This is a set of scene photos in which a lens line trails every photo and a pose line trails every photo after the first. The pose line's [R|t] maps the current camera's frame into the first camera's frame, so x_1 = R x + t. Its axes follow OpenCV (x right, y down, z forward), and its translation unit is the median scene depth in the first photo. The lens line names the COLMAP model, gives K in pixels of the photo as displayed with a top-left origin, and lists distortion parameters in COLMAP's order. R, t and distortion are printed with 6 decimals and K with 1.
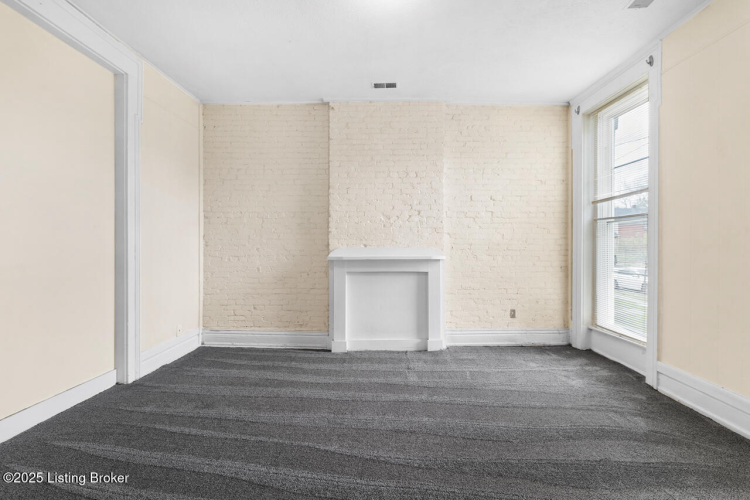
lens RADIAL K [[370.6, 0, 383.7], [0, 370.6, 242.7], [0, 0, 1]] dist [-0.001771, -0.001799]
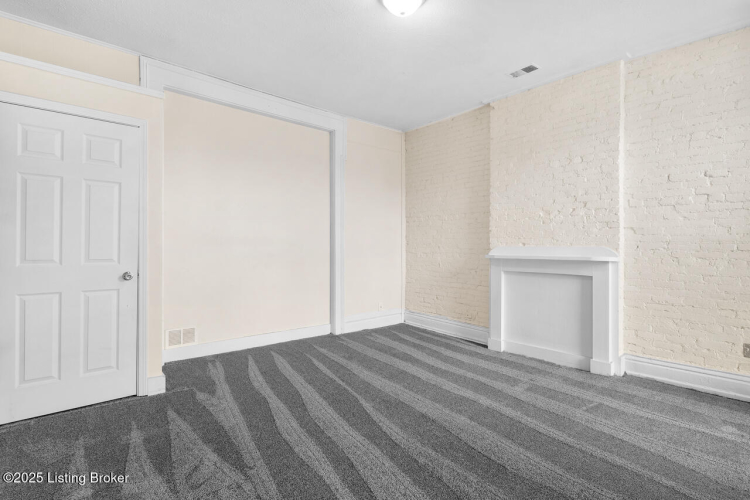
lens RADIAL K [[370.6, 0, 383.7], [0, 370.6, 242.7], [0, 0, 1]] dist [-0.001771, -0.001799]
pose [[0.656089, -0.003281, -0.754677, 0.426271], [0.003785, 0.999992, -0.001057, 0.003880], [0.754674, -0.002162, 0.656096, 0.112423]]
